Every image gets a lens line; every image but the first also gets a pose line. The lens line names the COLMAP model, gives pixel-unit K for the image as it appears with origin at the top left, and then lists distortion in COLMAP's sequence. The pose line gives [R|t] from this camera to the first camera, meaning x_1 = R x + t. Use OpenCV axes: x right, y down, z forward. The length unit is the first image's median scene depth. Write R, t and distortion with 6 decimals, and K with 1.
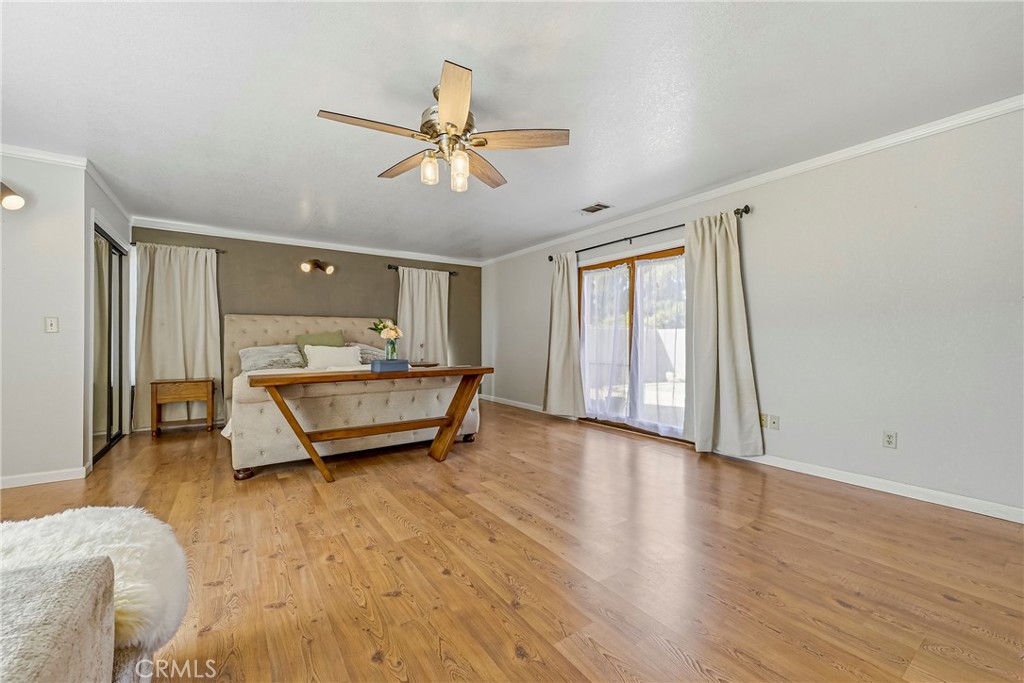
lens RADIAL K [[407.7, 0, 513.2], [0, 407.7, 337.4], [0, 0, 1]] dist [0.000681, -0.000480]
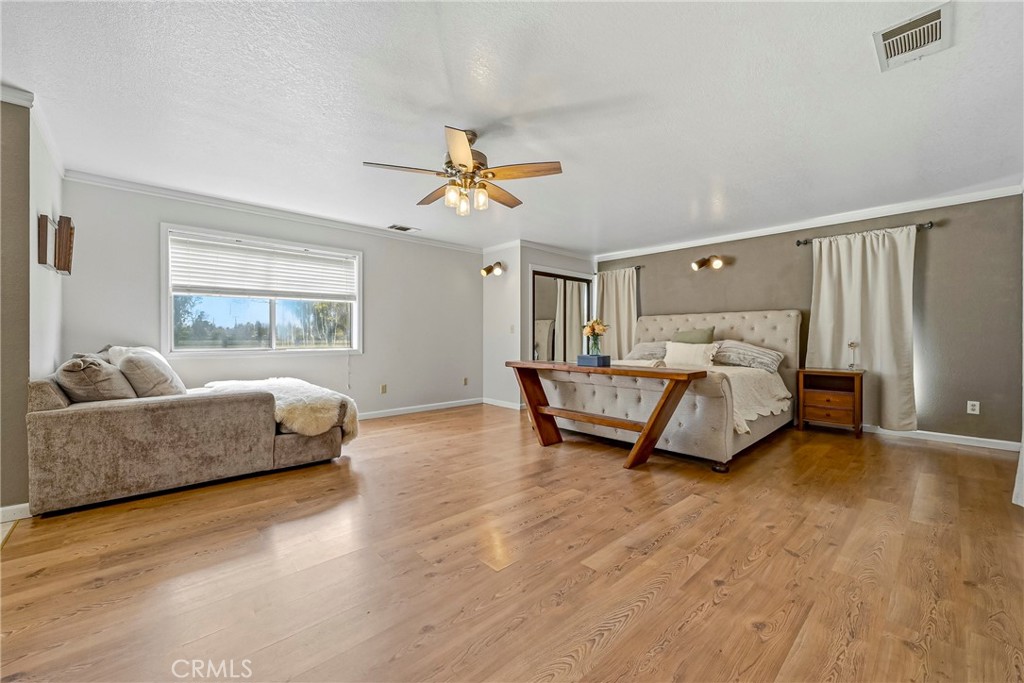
lens RADIAL K [[407.7, 0, 514.8], [0, 407.7, 338.6], [0, 0, 1]] dist [0.000681, -0.000480]
pose [[0.139186, 0.004650, -0.990255, 0.667208], [0.006299, 0.999965, 0.005581, 0.003832], [0.990246, -0.007015, 0.139152, 0.593535]]
